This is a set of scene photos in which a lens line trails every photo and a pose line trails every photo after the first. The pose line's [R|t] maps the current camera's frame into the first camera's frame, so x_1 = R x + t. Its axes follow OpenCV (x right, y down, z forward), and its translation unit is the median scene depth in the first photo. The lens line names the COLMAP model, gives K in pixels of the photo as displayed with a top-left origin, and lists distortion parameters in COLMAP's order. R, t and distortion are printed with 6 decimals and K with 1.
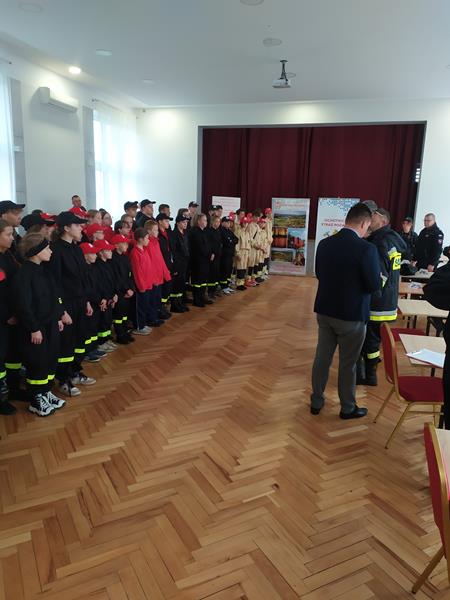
lens RADIAL K [[449.8, 0, 229.2], [0, 449.8, 300.8], [0, 0, 1]] dist [0.058502, -0.042407]
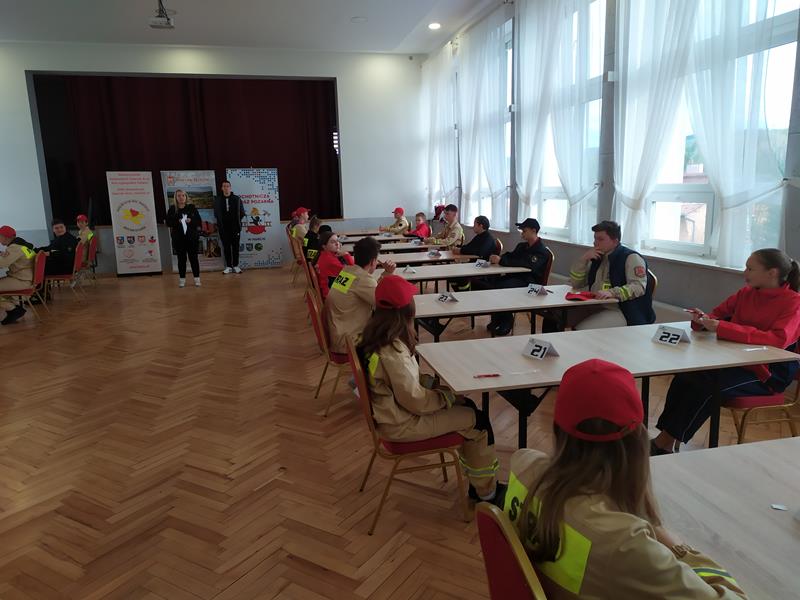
lens RADIAL K [[599.8, 0, 404.8], [0, 599.8, 303.6], [0, 0, 1]] dist [0.058502, -0.042407]
pose [[0.870569, -0.145187, 0.470139, -0.127326], [0.149213, 0.988382, 0.028928, 0.043374], [-0.468877, 0.044967, 0.882118, -0.138388]]
